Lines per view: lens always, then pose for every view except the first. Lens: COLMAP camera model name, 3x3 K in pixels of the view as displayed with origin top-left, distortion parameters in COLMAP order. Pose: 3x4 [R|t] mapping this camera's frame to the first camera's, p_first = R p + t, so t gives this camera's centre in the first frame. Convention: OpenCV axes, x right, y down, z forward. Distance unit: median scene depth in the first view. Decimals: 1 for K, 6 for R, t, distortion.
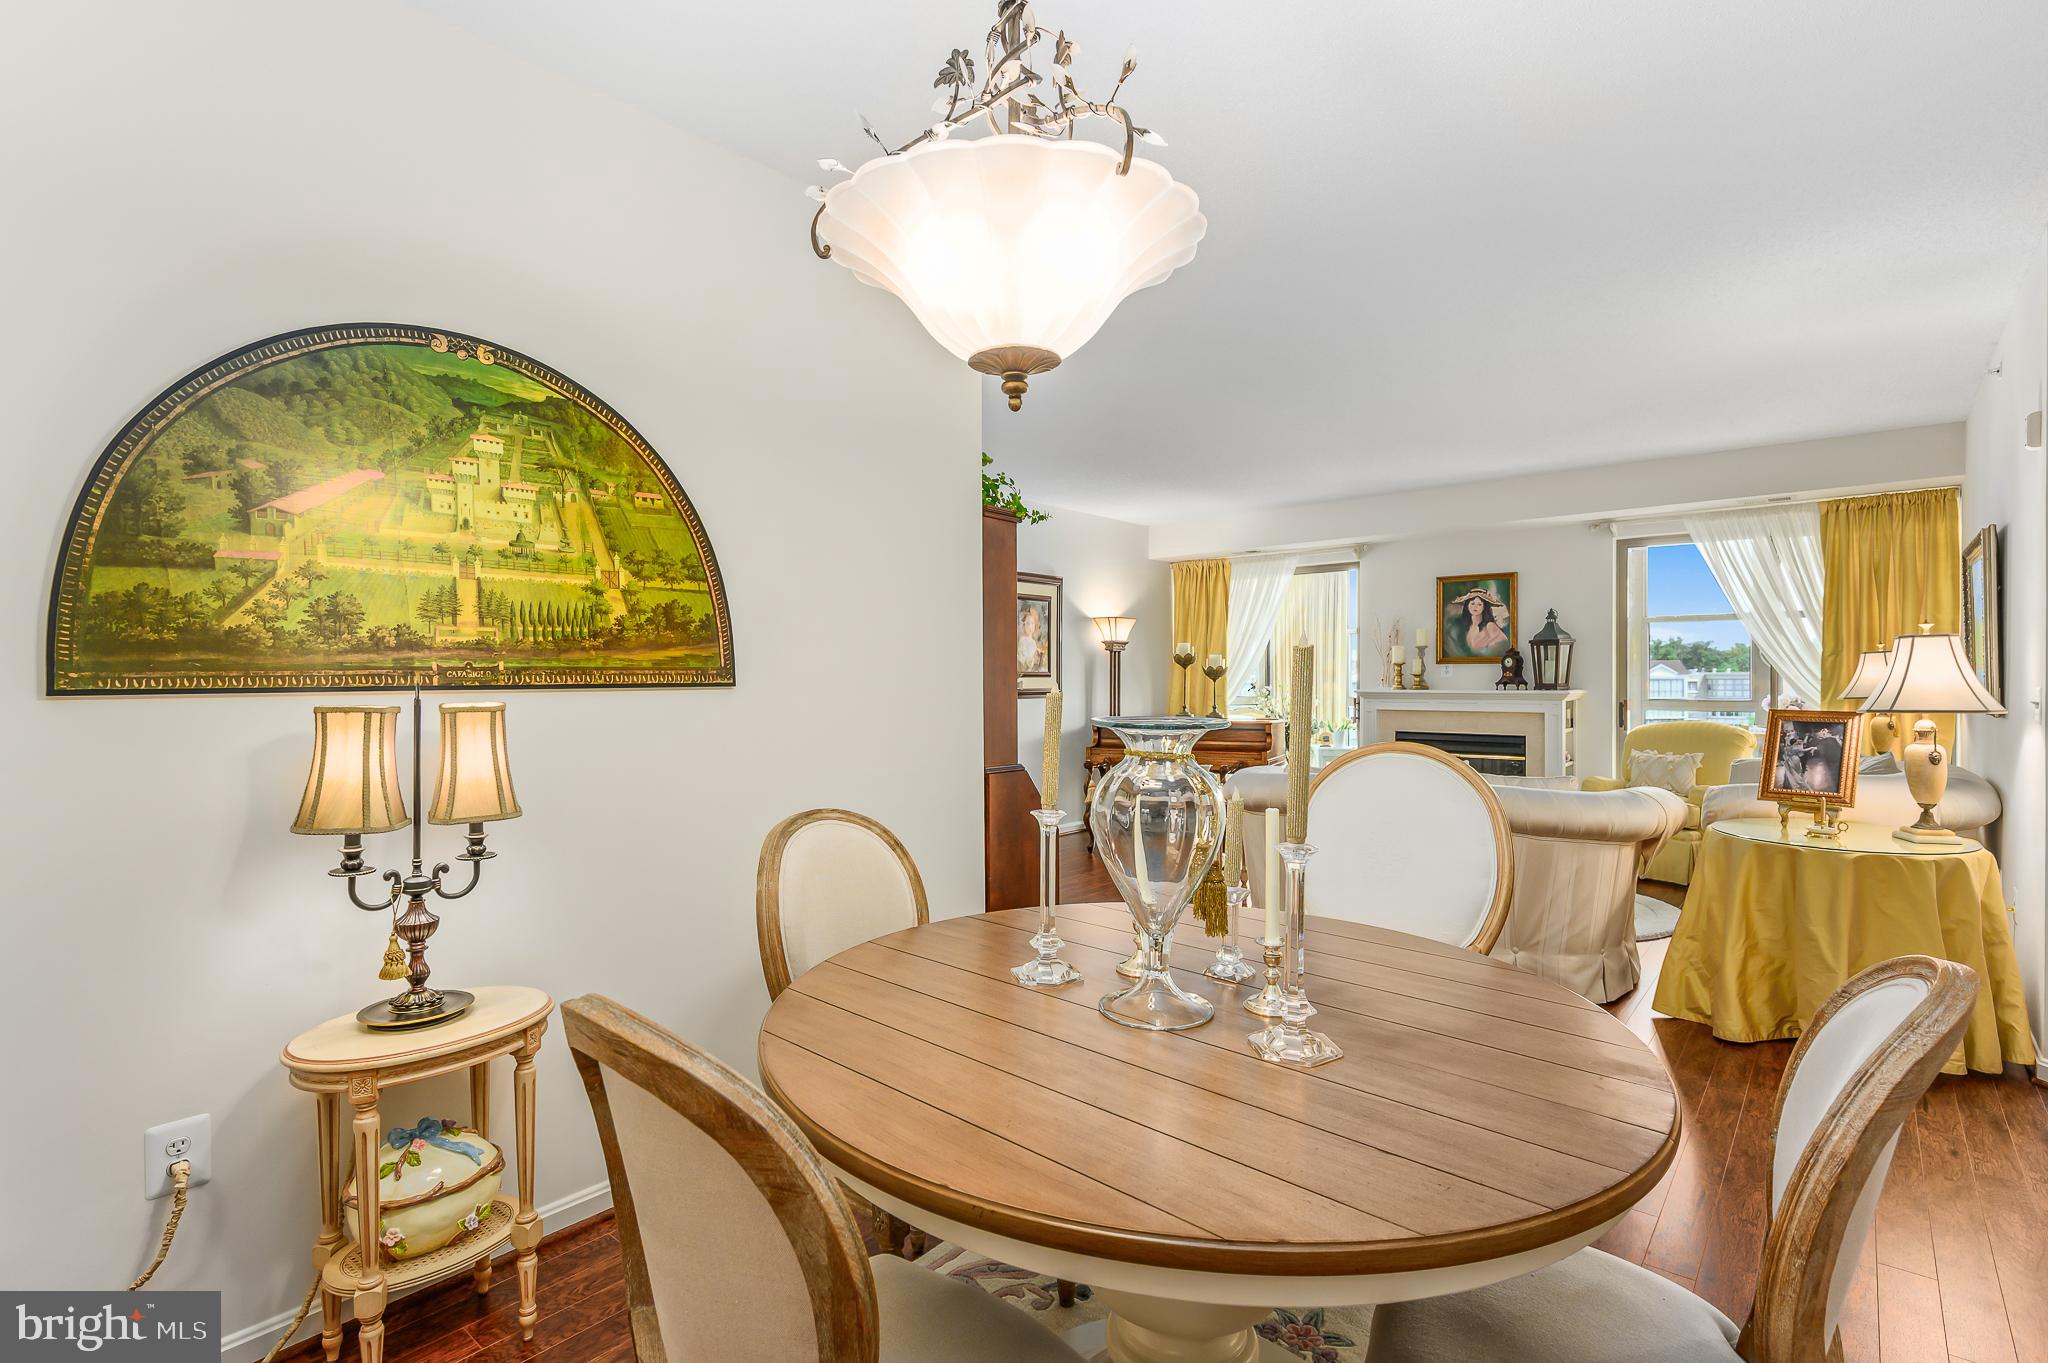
lens RADIAL K [[960.7, 0, 1023.0], [0, 960.7, 678.7], [0, 0, 1]] dist [0.003418, -0.000144]
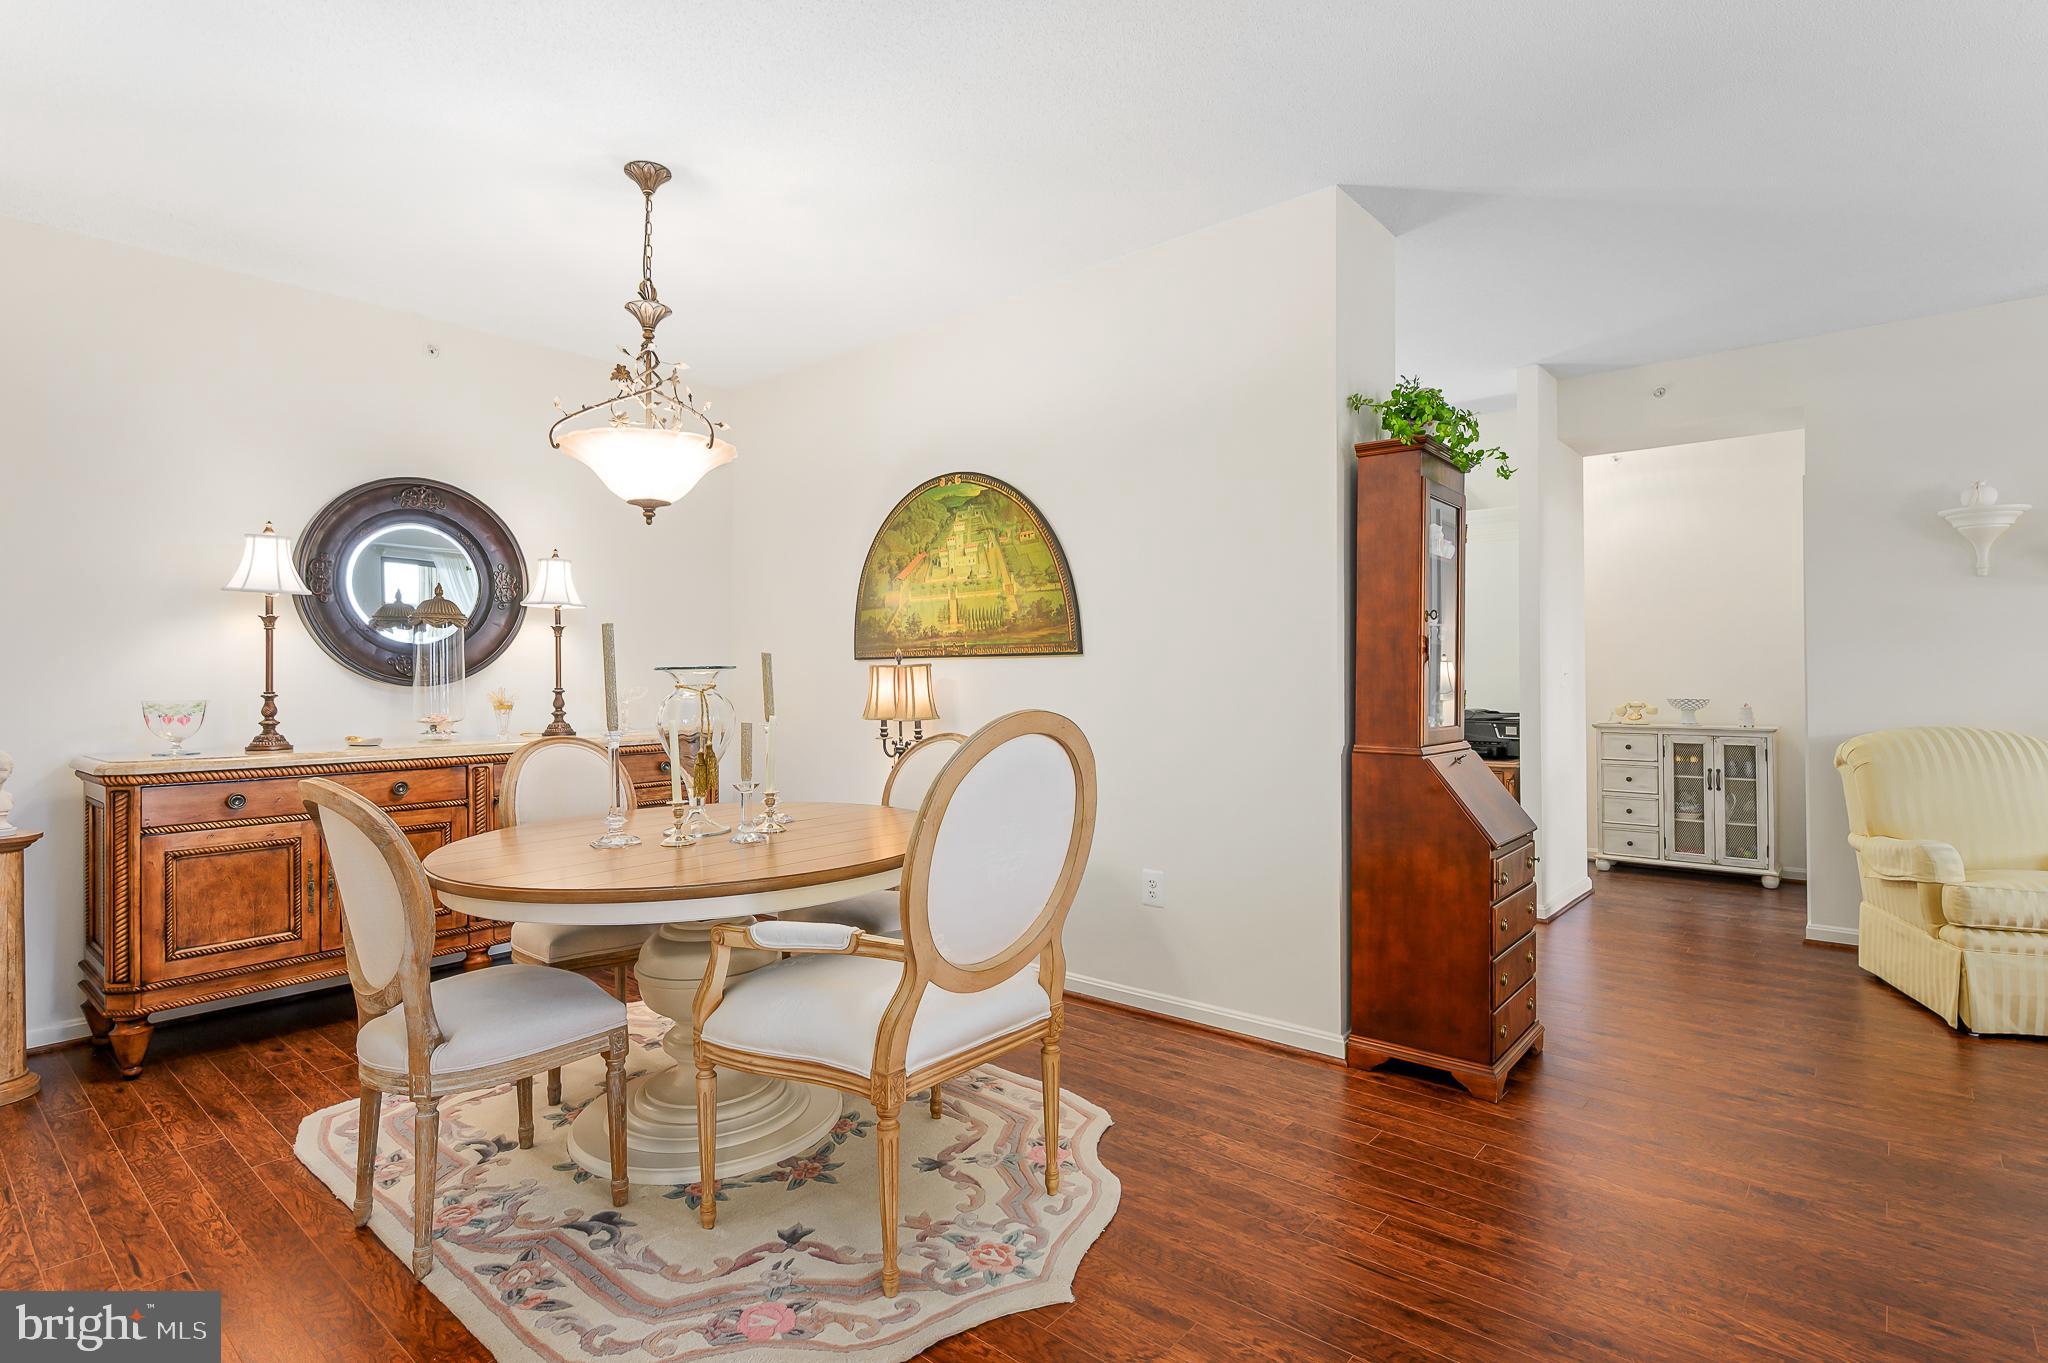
lens RADIAL K [[1015.9, 0, 1042.6], [0, 1015.9, 668.0], [0, 0, 1]] dist [0.003436, 0.000432]
pose [[0.019429, -0.003230, -0.999806, 0.423385], [0.005172, 0.999982, -0.003130, 0.011666], [0.999798, -0.005110, 0.019445, 0.332745]]
